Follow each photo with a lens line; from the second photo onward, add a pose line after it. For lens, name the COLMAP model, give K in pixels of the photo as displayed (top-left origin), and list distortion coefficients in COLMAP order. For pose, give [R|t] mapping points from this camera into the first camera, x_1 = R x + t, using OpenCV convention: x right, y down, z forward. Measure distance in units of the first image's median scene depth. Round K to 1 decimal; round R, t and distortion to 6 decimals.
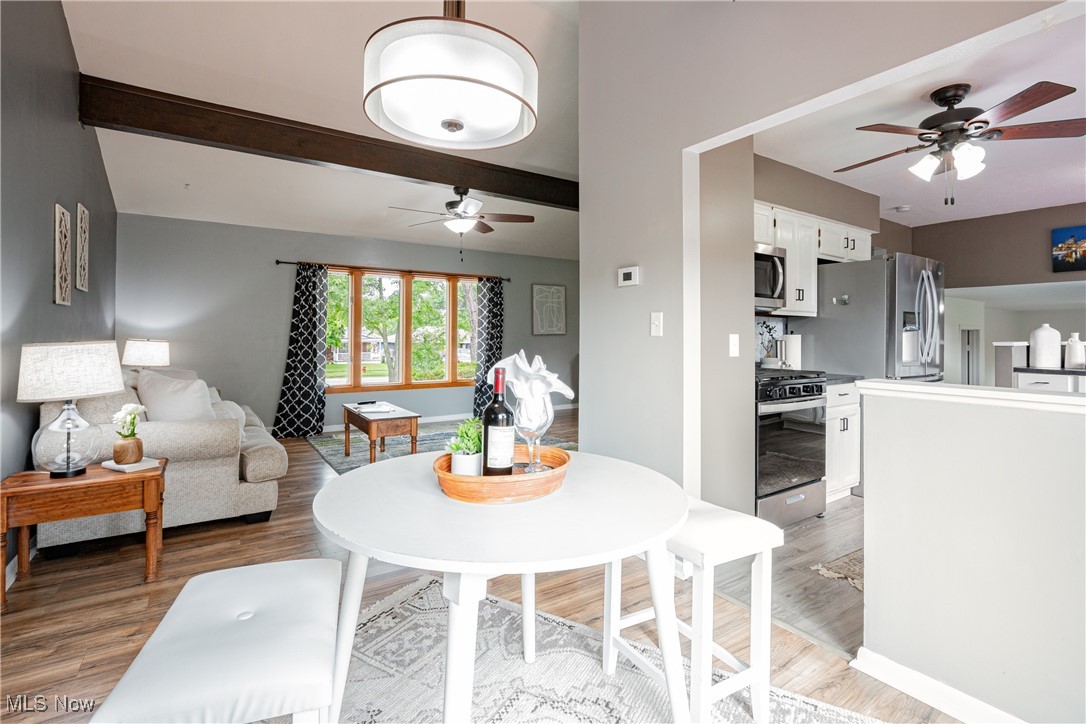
lens RADIAL K [[498.7, 0, 541.1], [0, 498.7, 328.2], [0, 0, 1]] dist [-0.016216, 0.000728]
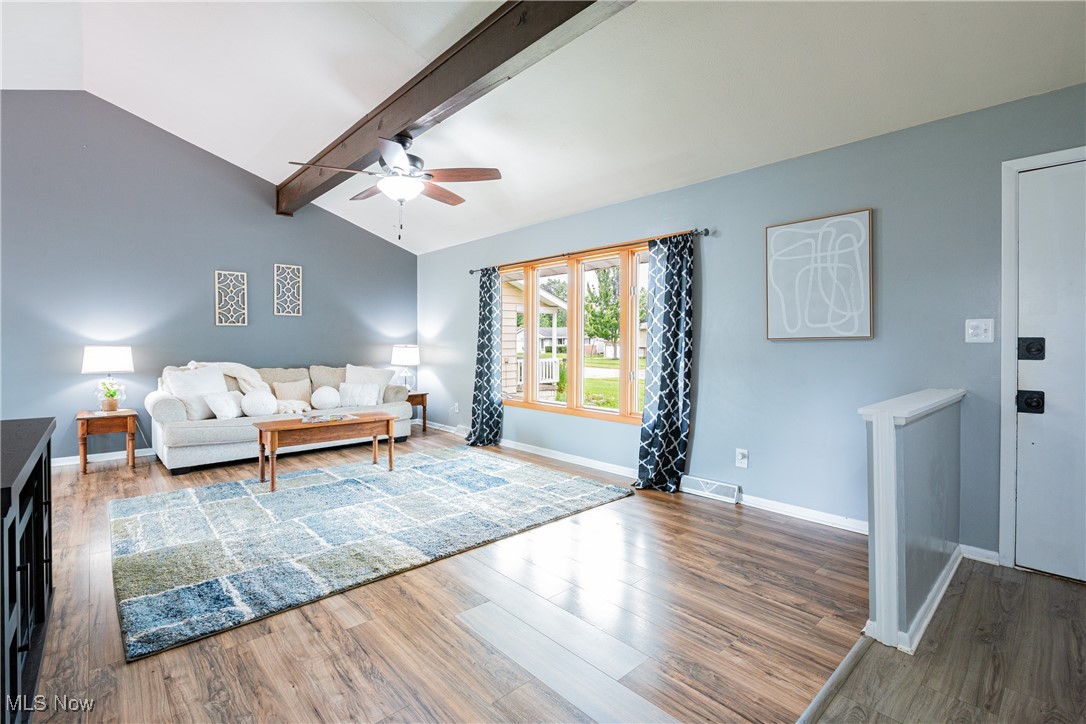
lens RADIAL K [[498.7, 0, 549.9], [0, 498.7, 346.7], [0, 0, 1]] dist [-0.016216, 0.000728]
pose [[0.160496, 0.009201, -0.986994, 0.446101], [0.017543, 0.999772, 0.012173, 0.011949], [0.986881, -0.019269, 0.160298, 0.824041]]
